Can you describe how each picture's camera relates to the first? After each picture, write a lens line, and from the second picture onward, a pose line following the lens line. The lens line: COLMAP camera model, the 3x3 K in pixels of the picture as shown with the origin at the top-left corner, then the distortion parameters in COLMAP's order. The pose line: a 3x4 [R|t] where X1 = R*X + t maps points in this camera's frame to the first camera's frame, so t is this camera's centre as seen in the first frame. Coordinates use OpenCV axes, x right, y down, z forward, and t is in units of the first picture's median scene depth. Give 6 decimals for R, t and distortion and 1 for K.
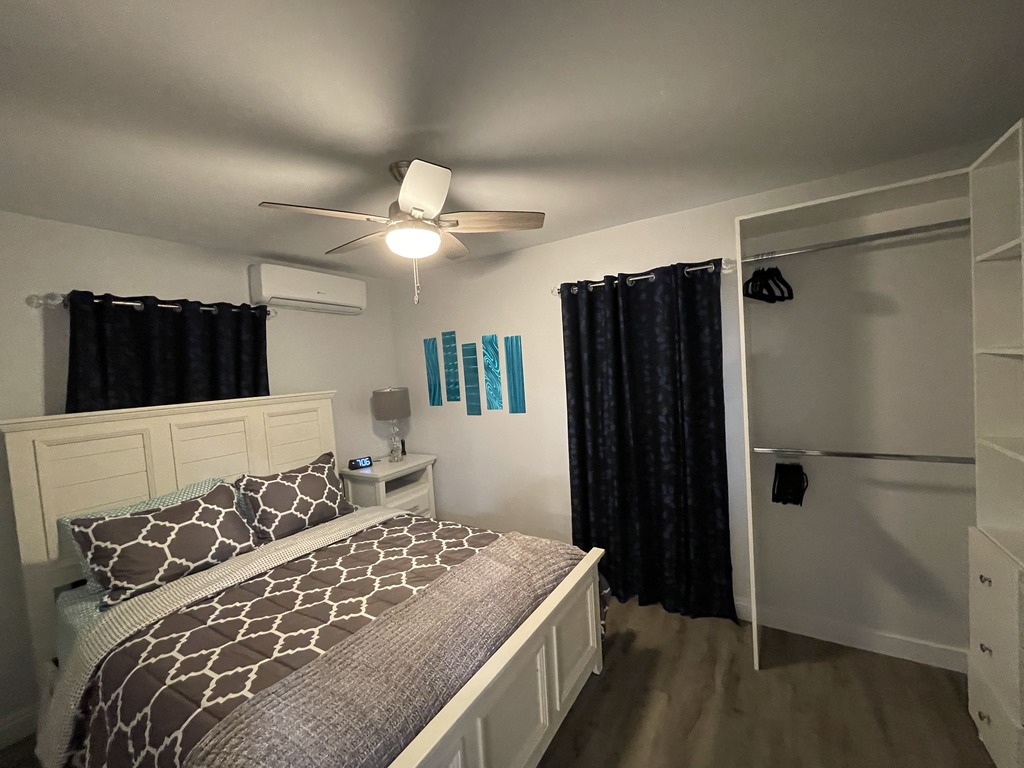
lens RADIAL K [[414.6, 0, 510.9], [0, 414.6, 387.7], [0, 0, 1]] dist [-0.001719, -0.000407]
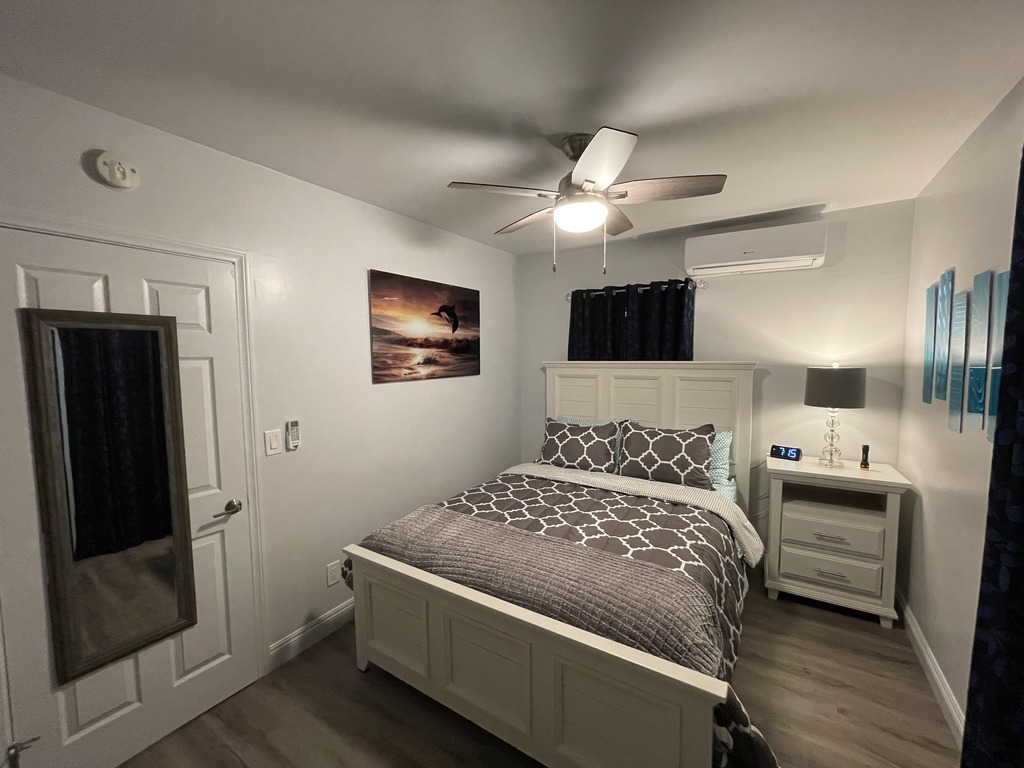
lens RADIAL K [[414.6, 0, 510.9], [0, 414.6, 387.7], [0, 0, 1]] dist [-0.001719, -0.000407]
pose [[0.003376, 0.148782, -0.988864, 0.668664], [-0.037318, 0.988200, 0.148554, -0.073802], [0.999298, 0.036401, 0.008888, 0.671740]]
